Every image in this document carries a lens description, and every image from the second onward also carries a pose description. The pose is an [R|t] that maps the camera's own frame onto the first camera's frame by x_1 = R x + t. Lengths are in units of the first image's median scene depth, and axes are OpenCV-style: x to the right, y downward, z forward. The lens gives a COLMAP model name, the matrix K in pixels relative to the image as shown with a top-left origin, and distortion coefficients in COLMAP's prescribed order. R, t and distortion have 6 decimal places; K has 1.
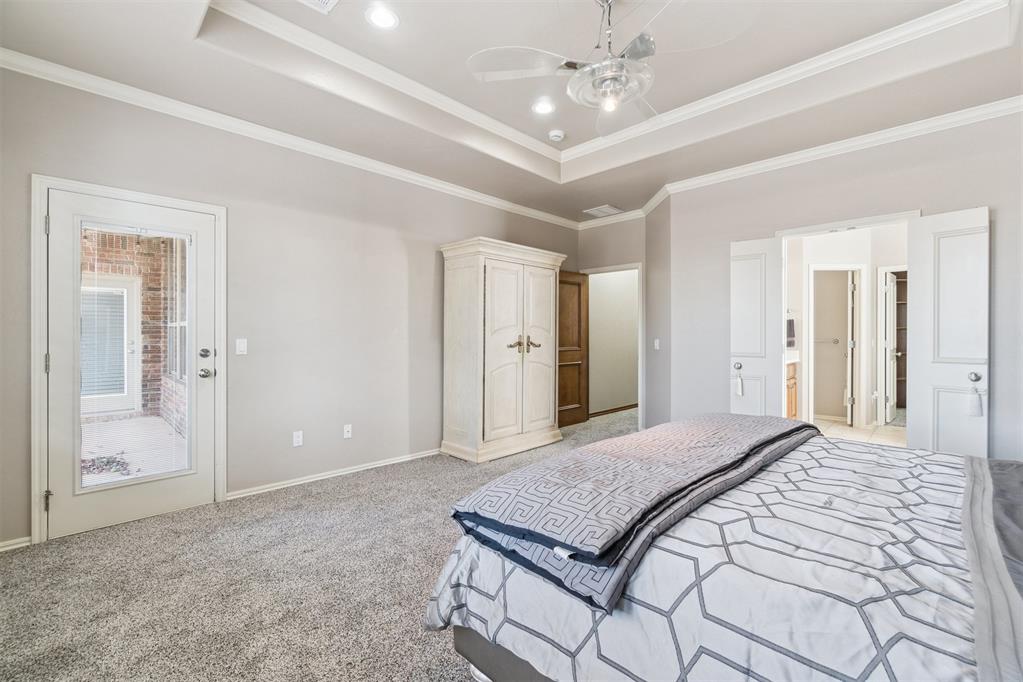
lens RADIAL K [[439.4, 0, 513.6], [0, 439.4, 334.7], [0, 0, 1]] dist [-0.003186, 0.000777]
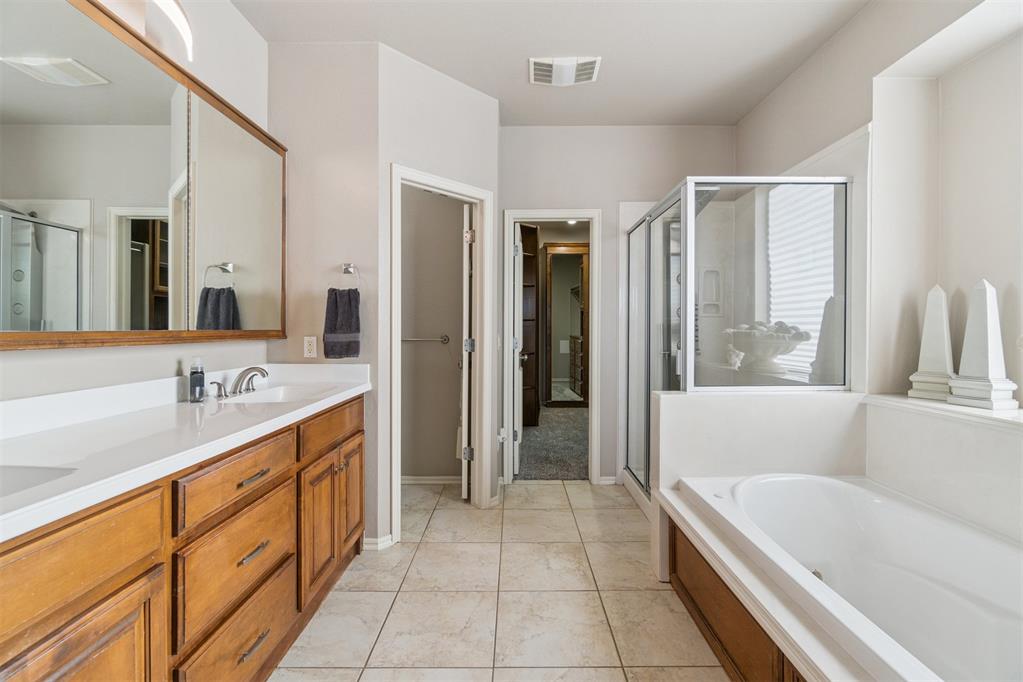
lens RADIAL K [[439.4, 0, 513.6], [0, 439.4, 334.7], [0, 0, 1]] dist [-0.003186, 0.000777]
pose [[0.716016, -0.006910, 0.698050, 0.444497], [-0.002929, 0.999912, 0.012902, 0.002089], [-0.698078, -0.011283, 0.715933, 0.589201]]
